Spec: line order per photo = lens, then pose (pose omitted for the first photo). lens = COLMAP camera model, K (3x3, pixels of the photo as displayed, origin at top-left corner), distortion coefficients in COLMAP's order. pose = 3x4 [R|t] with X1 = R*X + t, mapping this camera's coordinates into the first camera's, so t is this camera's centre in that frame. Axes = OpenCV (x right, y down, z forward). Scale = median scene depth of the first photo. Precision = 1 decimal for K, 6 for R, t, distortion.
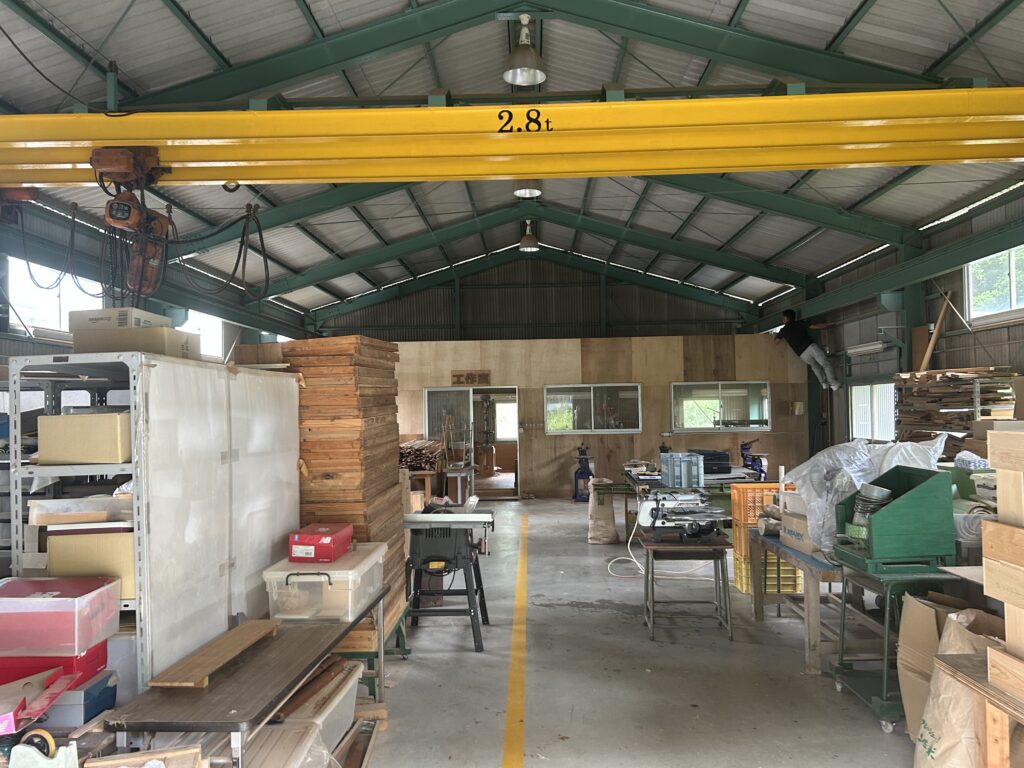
lens RADIAL K [[776.6, 0, 512.9], [0, 776.6, 392.3], [0, 0, 1]] dist [0.082347, -0.085308]
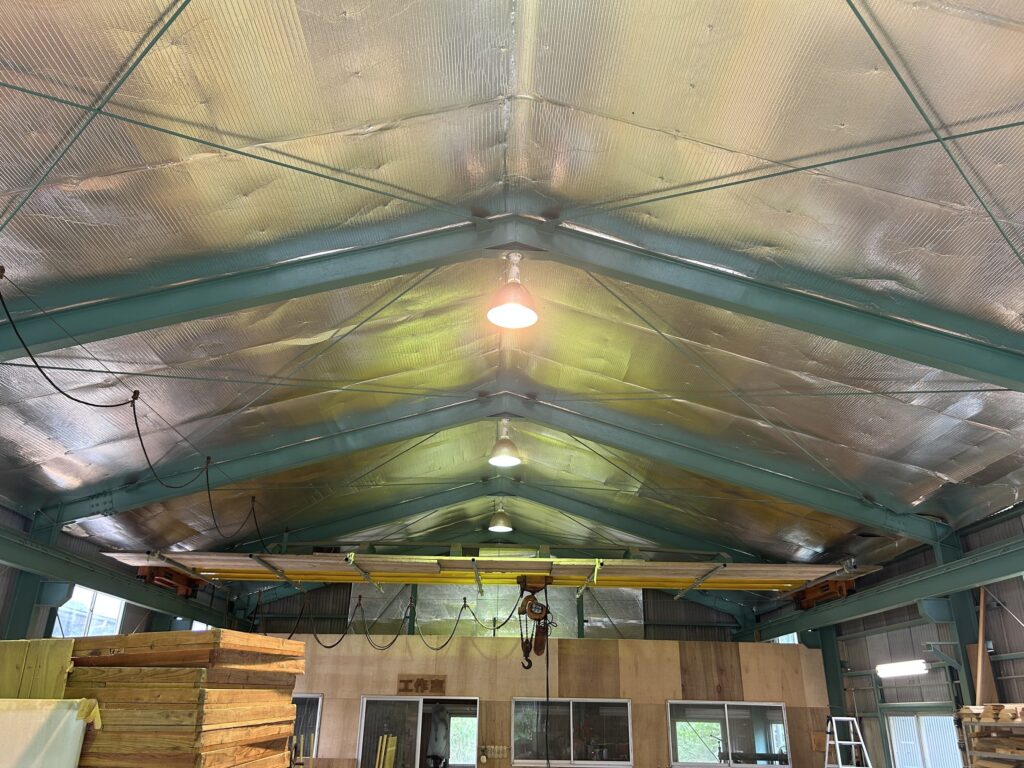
lens RADIAL K [[776.6, 0, 512.9], [0, 776.6, 392.3], [0, 0, 1]] dist [0.082347, -0.085308]
pose [[0.997985, 0.051357, 0.037270, -0.005549], [-0.034507, 0.932138, -0.360455, -0.010945], [-0.053253, 0.358442, 0.932032, 0.126709]]
